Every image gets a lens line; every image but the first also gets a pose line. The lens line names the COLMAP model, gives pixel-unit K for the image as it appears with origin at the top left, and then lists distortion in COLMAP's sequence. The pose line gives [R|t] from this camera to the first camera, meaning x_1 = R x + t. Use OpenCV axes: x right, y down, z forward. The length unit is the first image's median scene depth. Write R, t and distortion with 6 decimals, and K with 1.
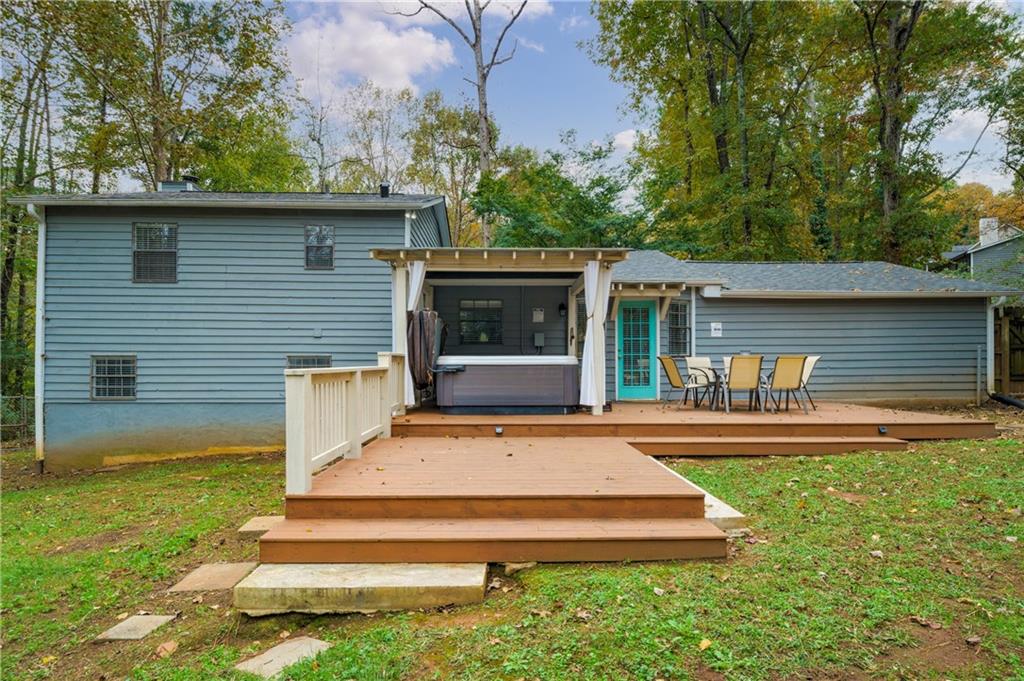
lens RADIAL K [[551.8, 0, 513.1], [0, 551.8, 349.6], [0, 0, 1]] dist [0.001343, 0.000368]
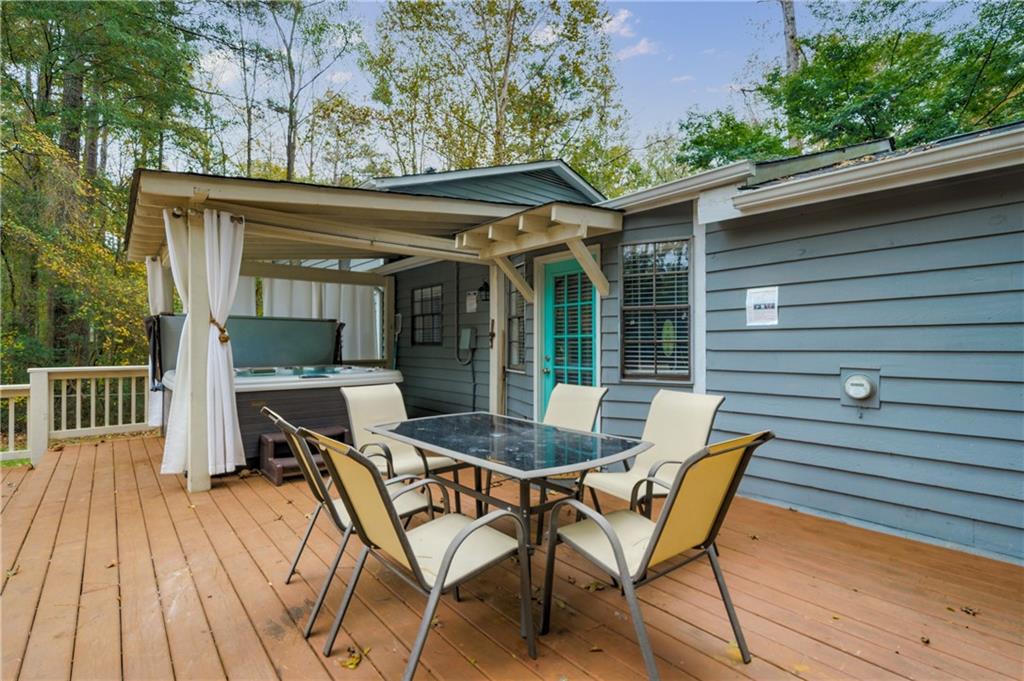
lens RADIAL K [[455.0, 0, 510.7], [0, 455.0, 339.1], [0, 0, 1]] dist [-0.001765, 0.000004]
pose [[0.639739, -0.006650, -0.768563, 0.506848], [0.022734, 0.999689, 0.010274, -0.022509], [0.768256, -0.024045, 0.639691, 0.694019]]
